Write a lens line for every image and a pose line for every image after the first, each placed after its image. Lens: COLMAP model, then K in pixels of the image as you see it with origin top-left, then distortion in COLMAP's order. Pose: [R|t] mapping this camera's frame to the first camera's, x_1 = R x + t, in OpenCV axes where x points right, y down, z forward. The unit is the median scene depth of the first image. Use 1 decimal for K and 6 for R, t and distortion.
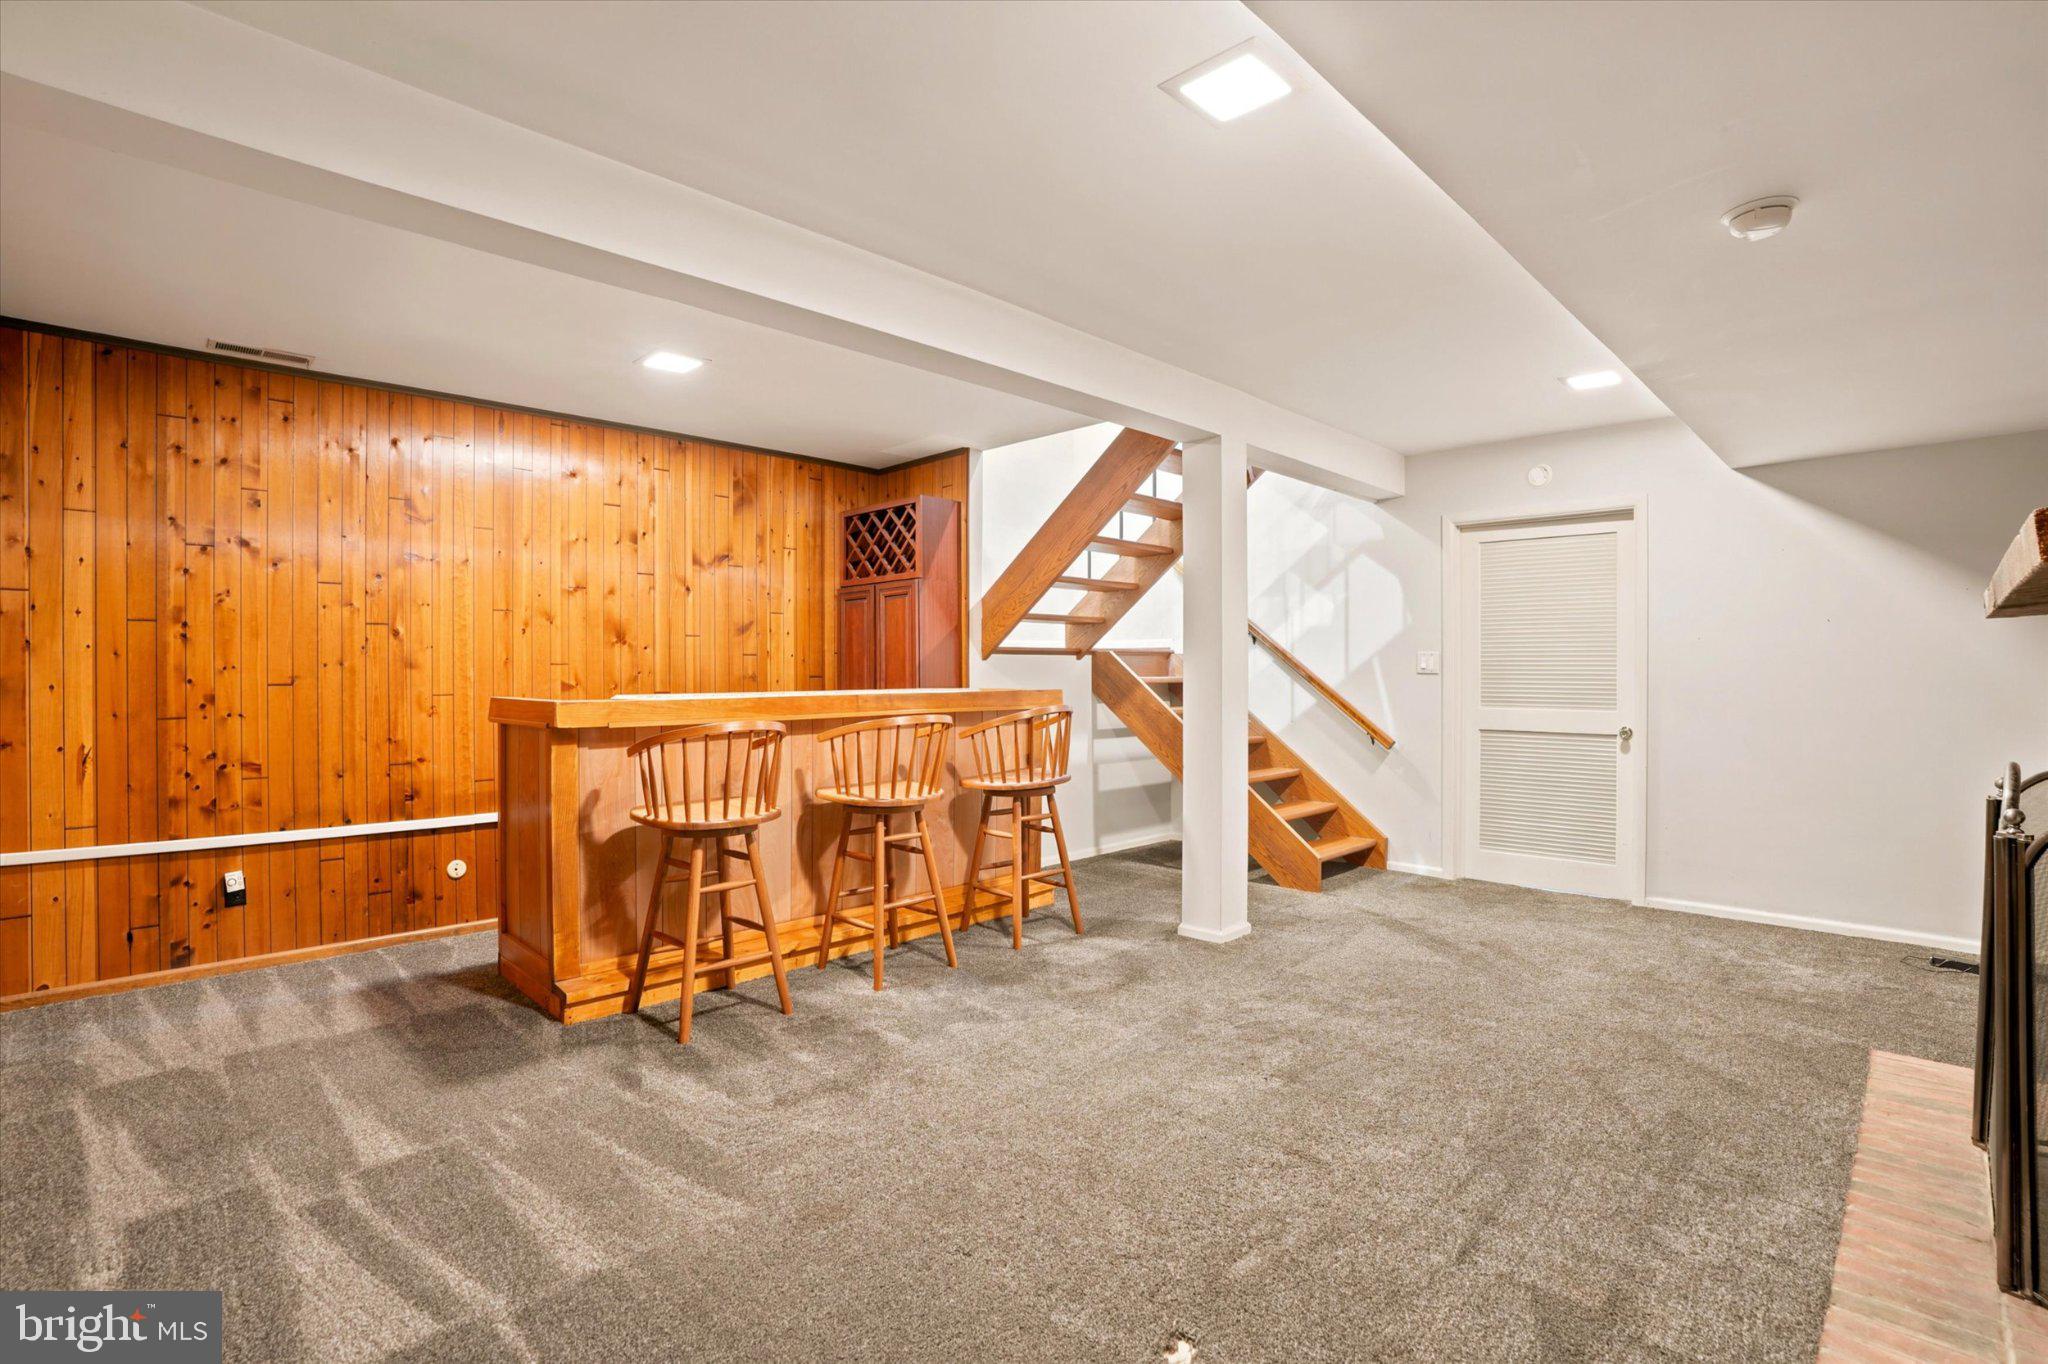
lens RADIAL K [[954.1, 0, 1023.8], [0, 954.1, 672.3], [0, 0, 1]] dist [-0.046381, 0.007257]
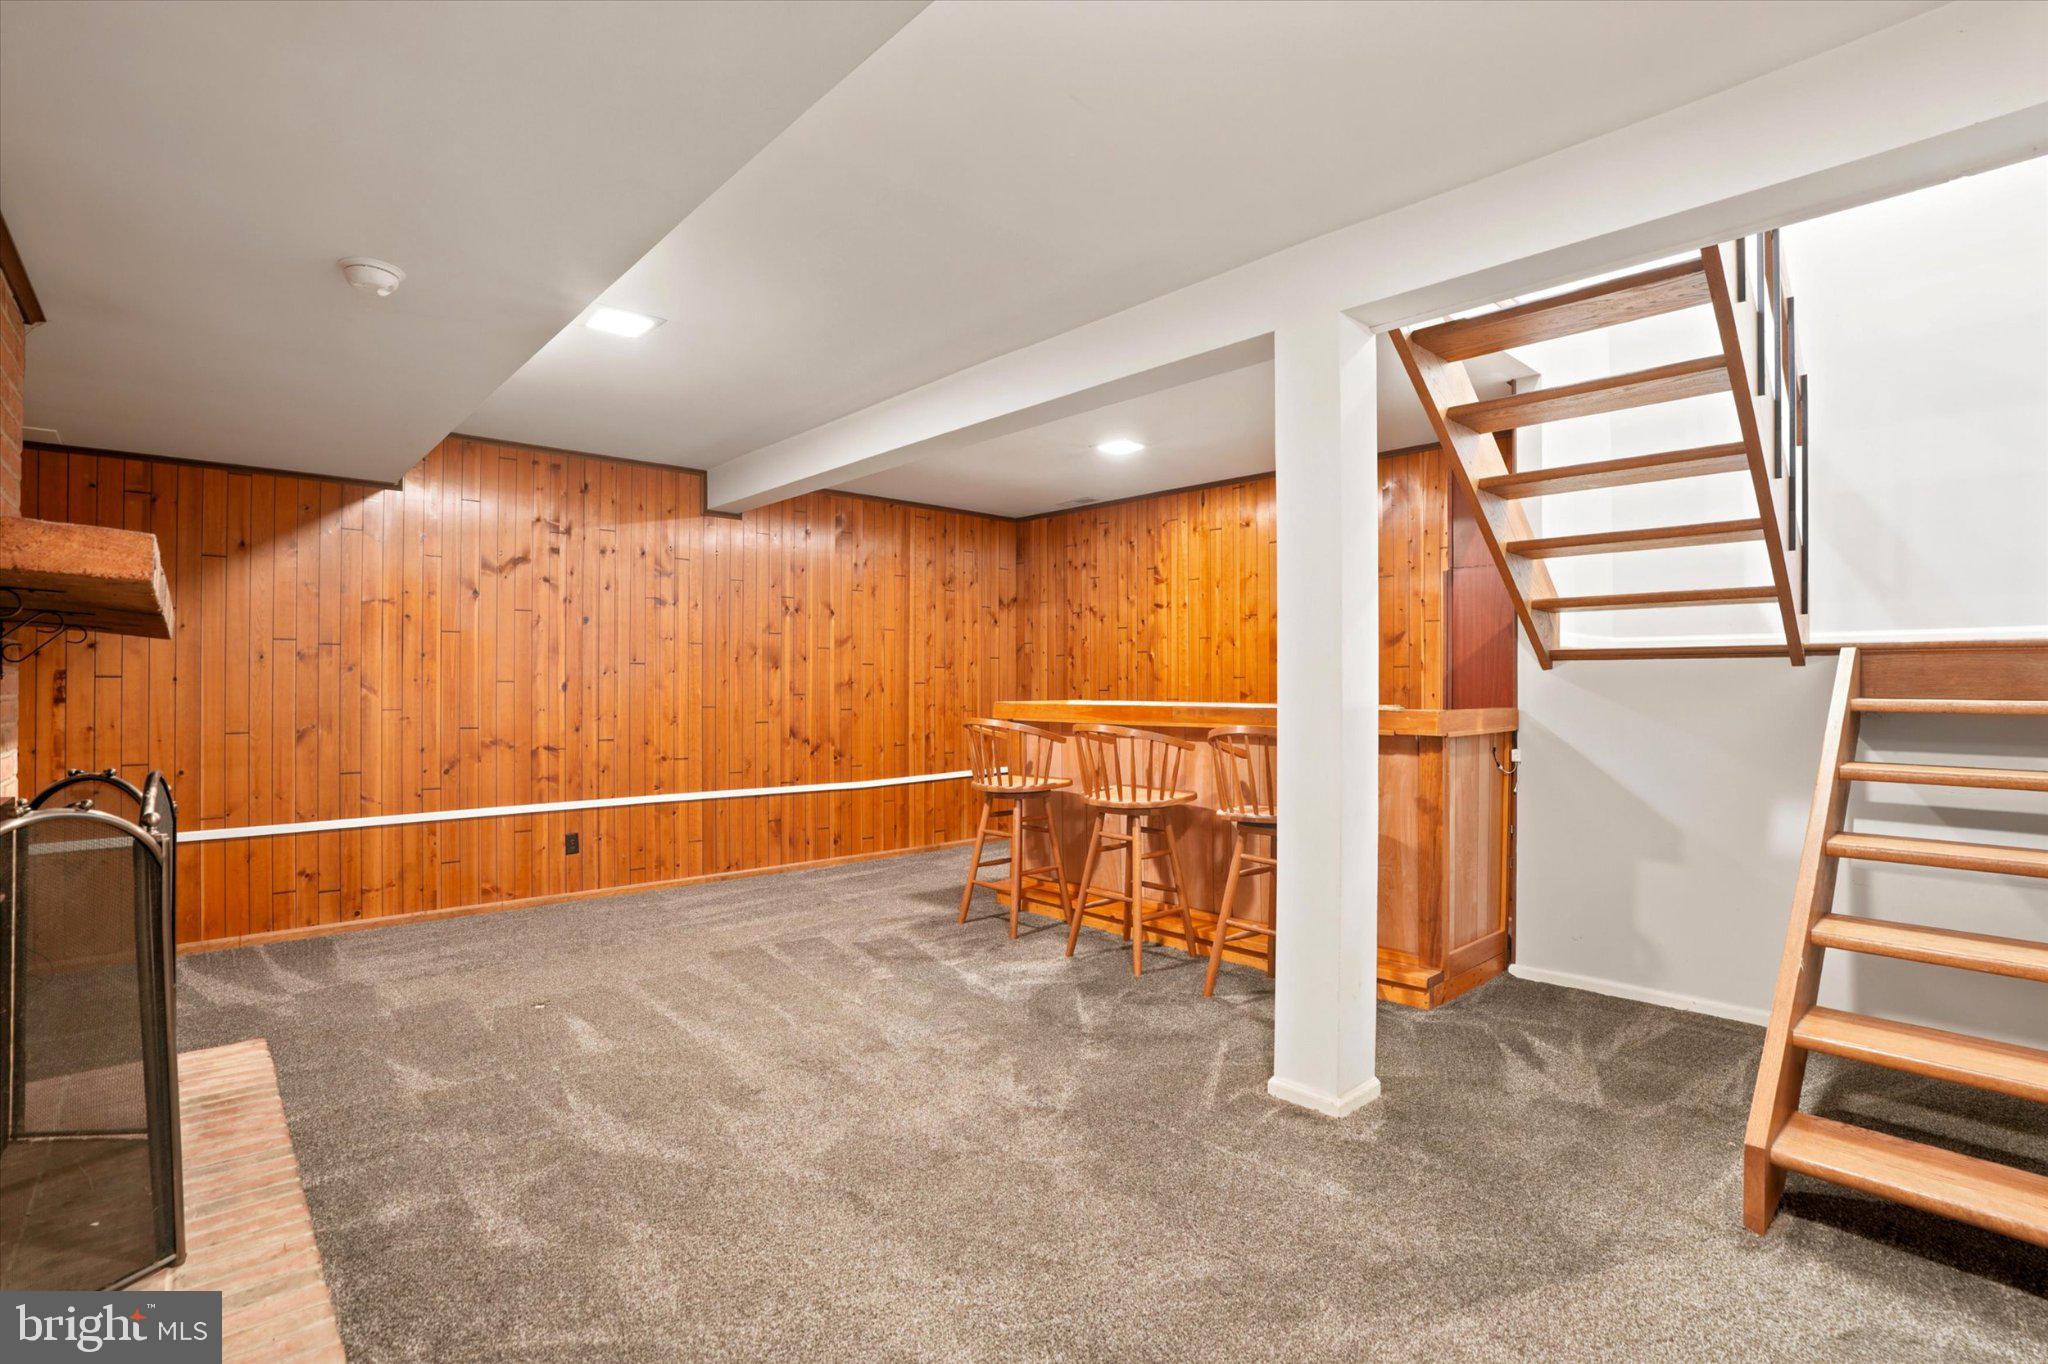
lens RADIAL K [[954.1, 0, 1024.7], [0, 954.1, 683.2], [0, 0, 1]] dist [-0.046381, 0.007257]
pose [[-0.039035, 0.004969, -0.999225, 0.896995], [-0.004249, 0.999978, 0.005139, -0.007137], [0.999229, 0.004447, -0.039013, 0.870858]]
